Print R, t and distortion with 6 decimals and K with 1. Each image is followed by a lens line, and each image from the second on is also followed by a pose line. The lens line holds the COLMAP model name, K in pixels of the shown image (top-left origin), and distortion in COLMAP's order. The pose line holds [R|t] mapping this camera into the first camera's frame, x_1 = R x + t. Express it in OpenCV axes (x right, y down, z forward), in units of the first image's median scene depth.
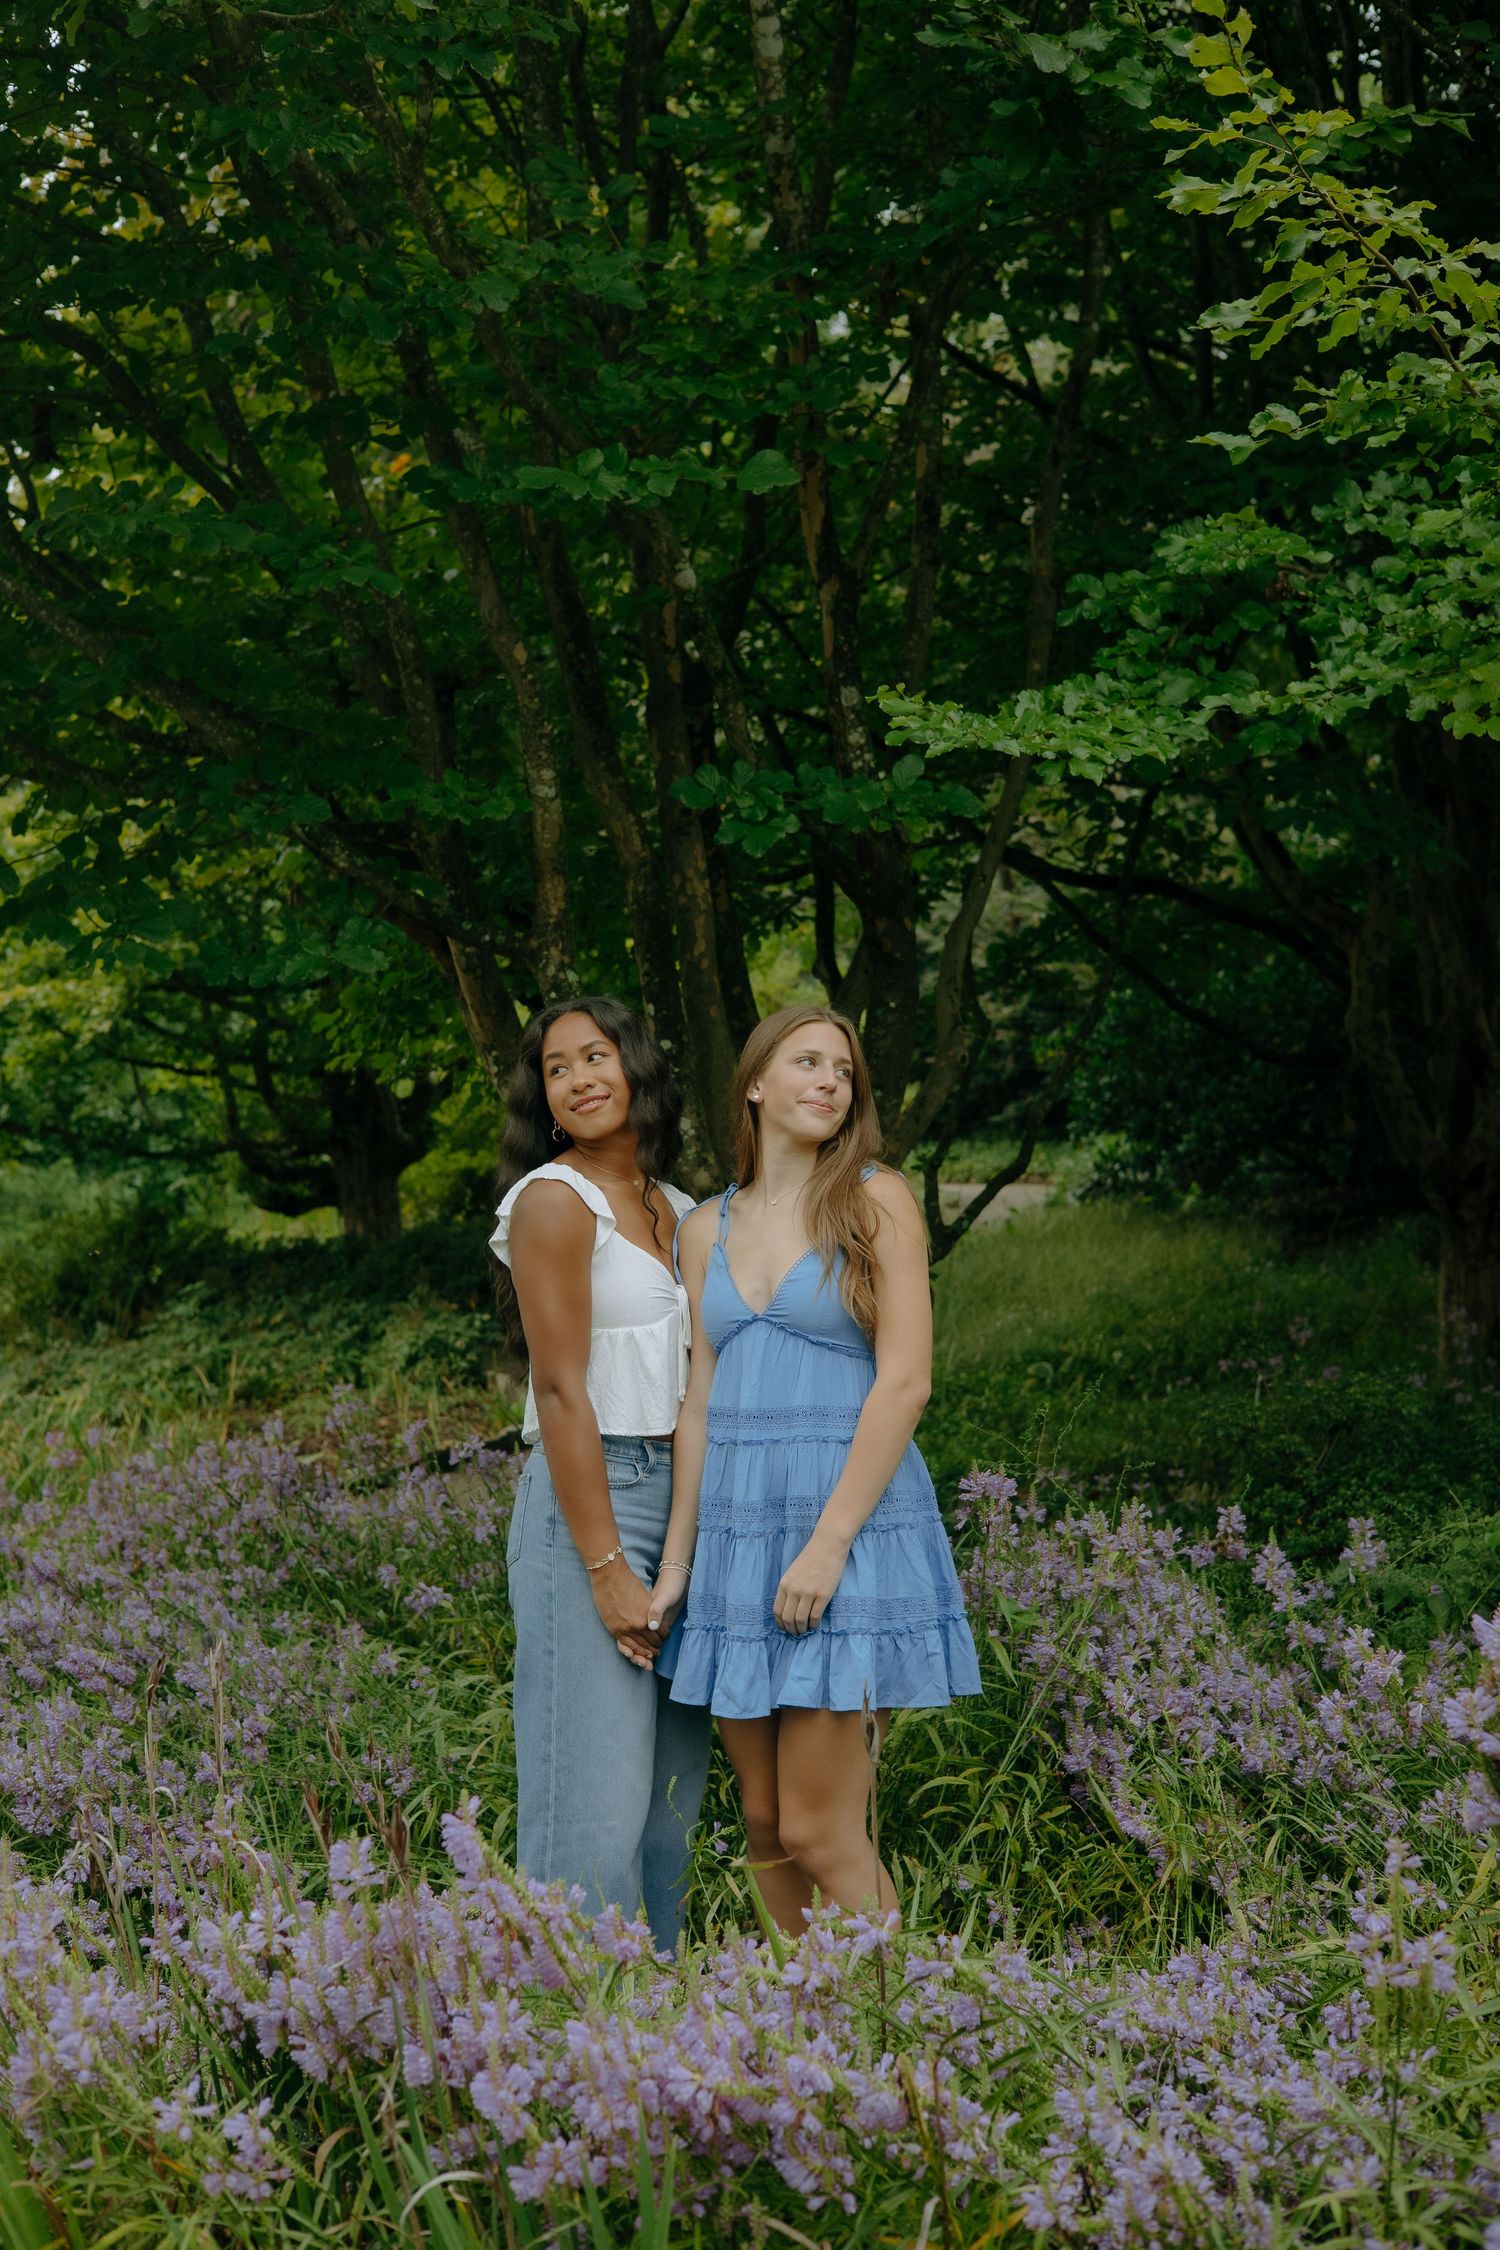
lens RADIAL K [[2995.3, 0, 750.0], [0, 2995.3, 1125.0], [0, 0, 1]] dist [-0.265445, 0.719823]
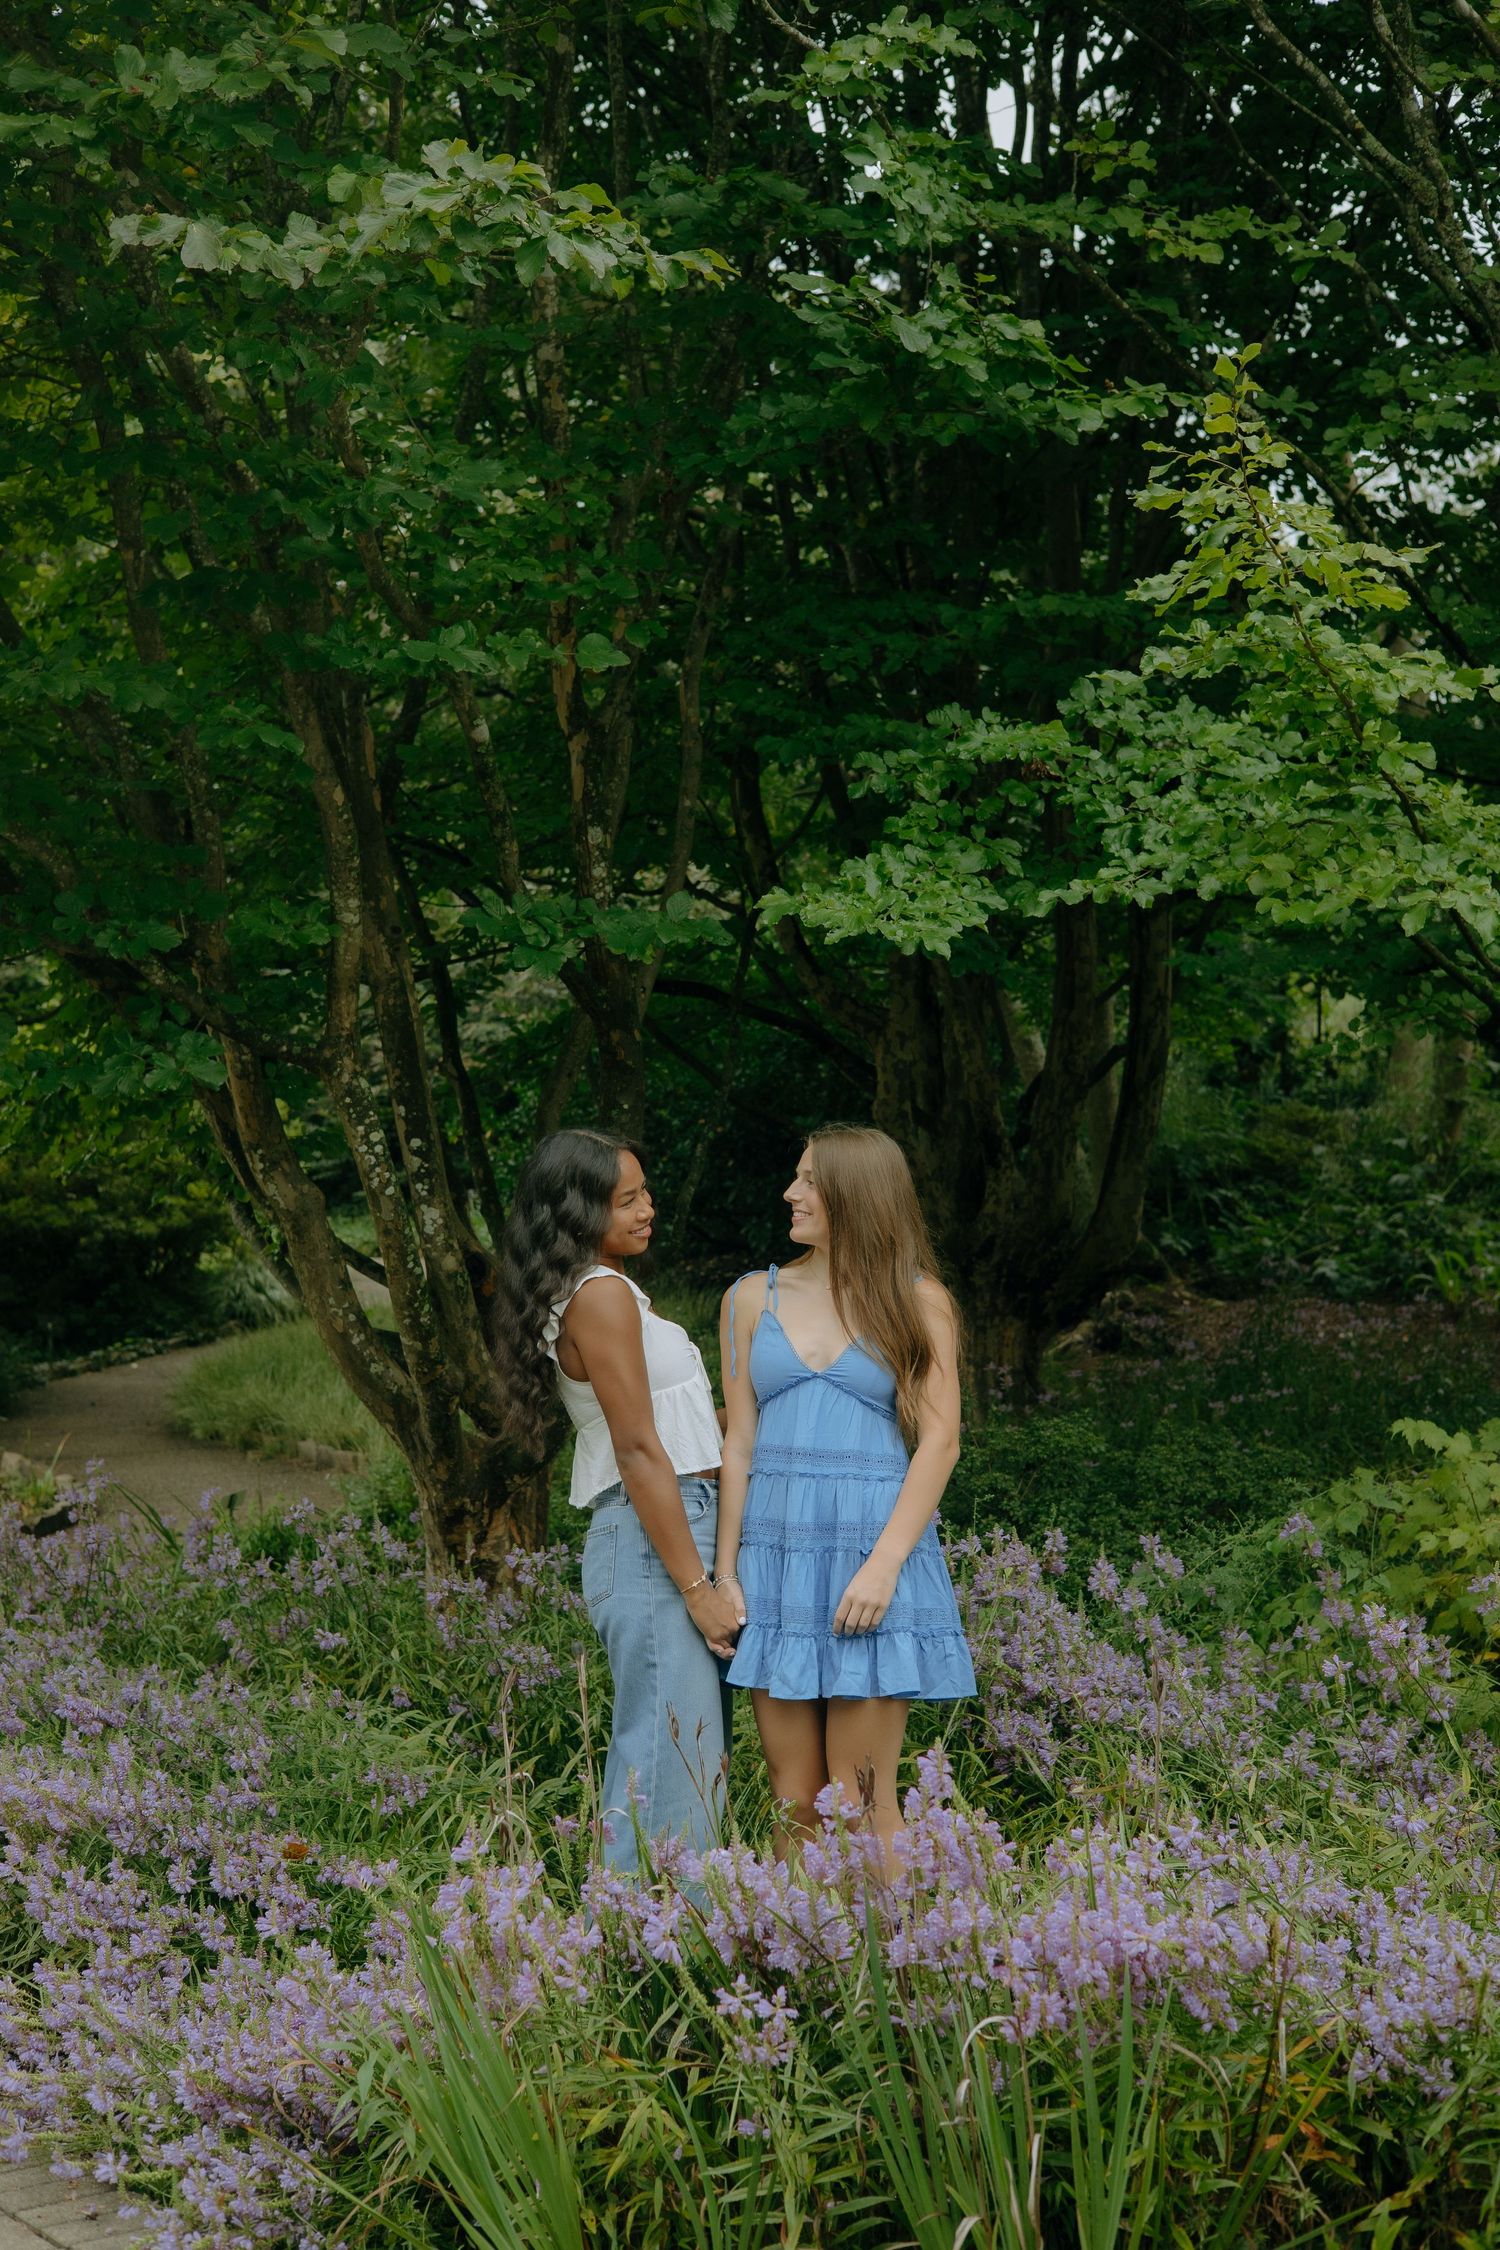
lens RADIAL K [[3101.0, 0, 688.2], [0, 3101.0, 1082.4], [0, 0, 1]] dist [0.048766, -0.127695]
pose [[0.956793, 0.002807, 0.290756, -0.329826], [0.006407, 0.999507, -0.030735, -0.015622], [-0.290699, 0.031270, 0.956304, -0.174371]]
